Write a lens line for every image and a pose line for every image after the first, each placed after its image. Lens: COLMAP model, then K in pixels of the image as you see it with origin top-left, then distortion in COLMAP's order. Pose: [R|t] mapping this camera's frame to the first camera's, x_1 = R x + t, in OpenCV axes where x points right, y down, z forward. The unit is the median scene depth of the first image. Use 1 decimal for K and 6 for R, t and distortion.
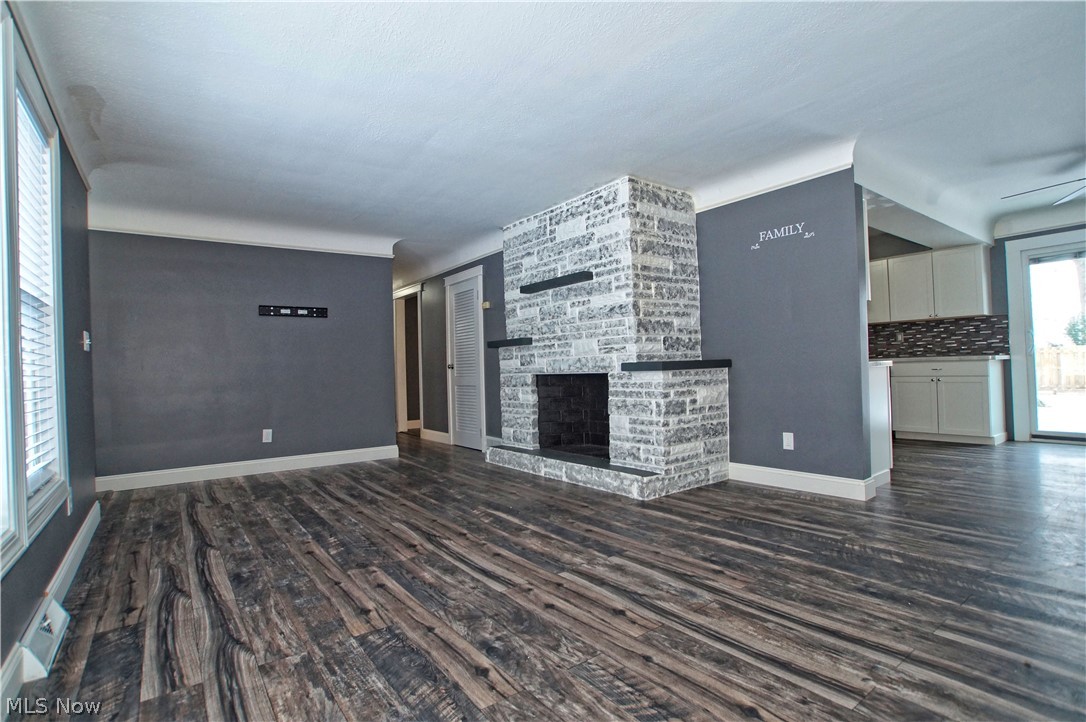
lens RADIAL K [[526.3, 0, 547.1], [0, 526.3, 358.4], [0, 0, 1]] dist [-0.066503, 0.027294]
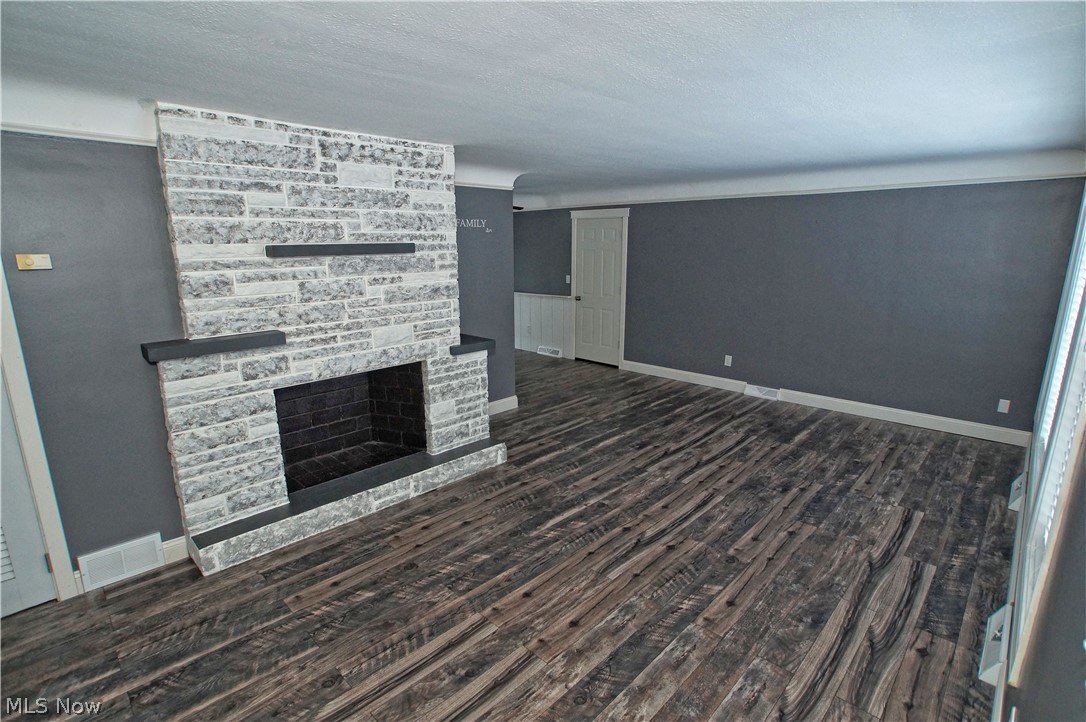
lens RADIAL K [[526.3, 0, 542.9], [0, 526.3, 357.1], [0, 0, 1]] dist [-0.066503, 0.027294]
pose [[-0.152045, -0.177053, 0.972386, -0.878422], [-0.008543, 0.984023, 0.177836, -0.155967], [-0.988337, 0.018732, -0.151128, 1.046506]]
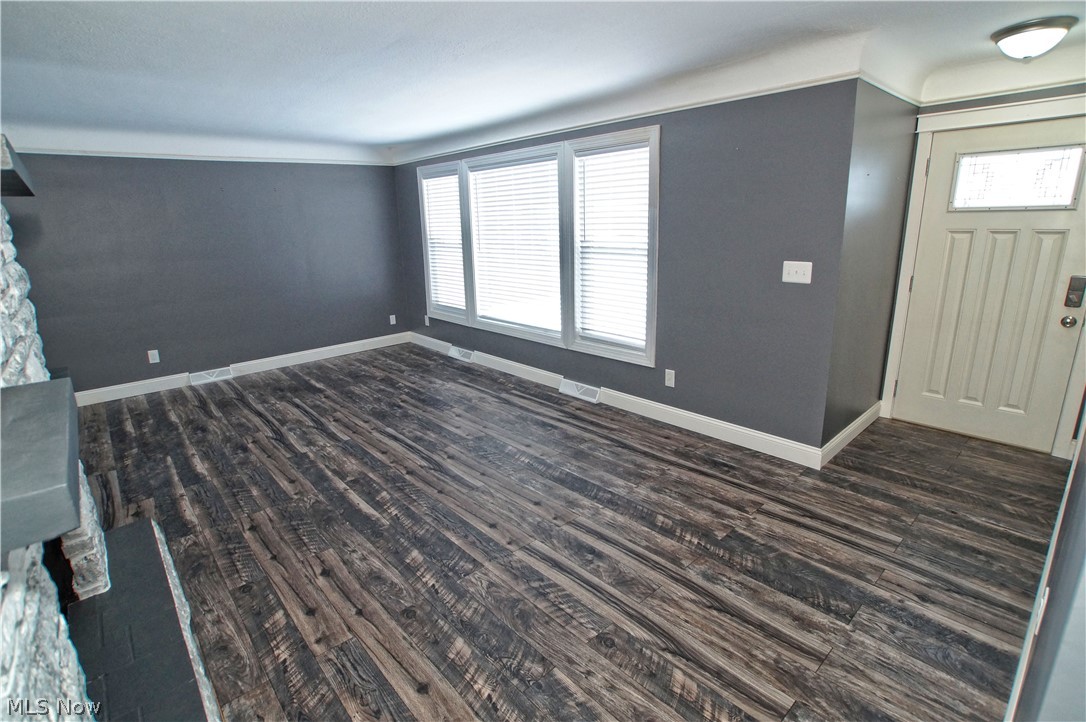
lens RADIAL K [[526.3, 0, 552.2], [0, 526.3, 355.8], [0, 0, 1]] dist [-0.066503, 0.027294]
pose [[-0.993762, 0.079444, -0.078263, -0.311208], [0.058909, 0.969849, 0.236478, -0.114547], [0.094690, 0.230393, -0.968480, 1.611796]]
